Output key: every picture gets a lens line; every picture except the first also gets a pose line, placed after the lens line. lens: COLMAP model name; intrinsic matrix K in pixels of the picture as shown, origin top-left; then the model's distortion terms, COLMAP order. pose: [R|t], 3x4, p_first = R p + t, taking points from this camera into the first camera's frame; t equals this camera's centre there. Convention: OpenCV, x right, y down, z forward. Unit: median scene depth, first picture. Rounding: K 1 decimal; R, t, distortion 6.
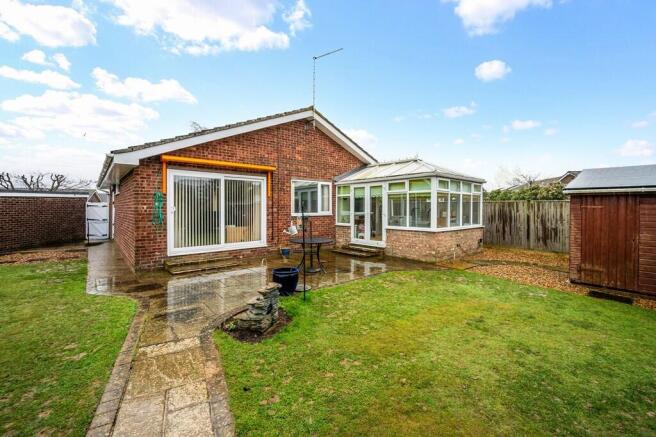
lens RADIAL K [[276.3, 0, 323.2], [0, 276.3, 206.5], [0, 0, 1]] dist [0.003920, 0.000525]
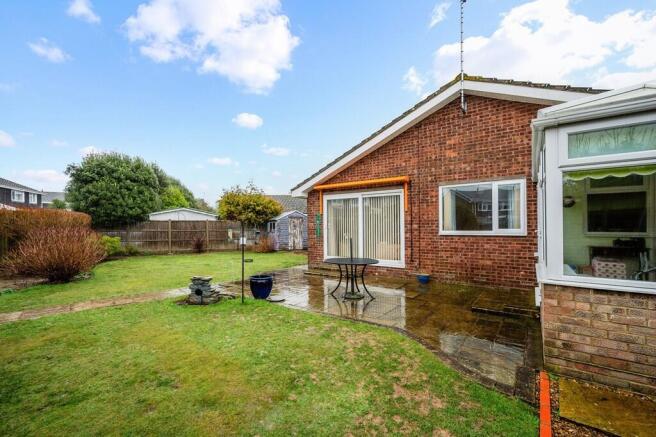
lens RADIAL K [[276.3, 0, 320.2], [0, 276.3, 229.1], [0, 0, 1]] dist [0.003920, 0.000525]
pose [[0.251061, 0.003930, -0.967963, 0.566762], [0.004017, 0.999979, 0.005102, 0.015461], [0.967963, -0.005169, 0.251040, 0.520021]]
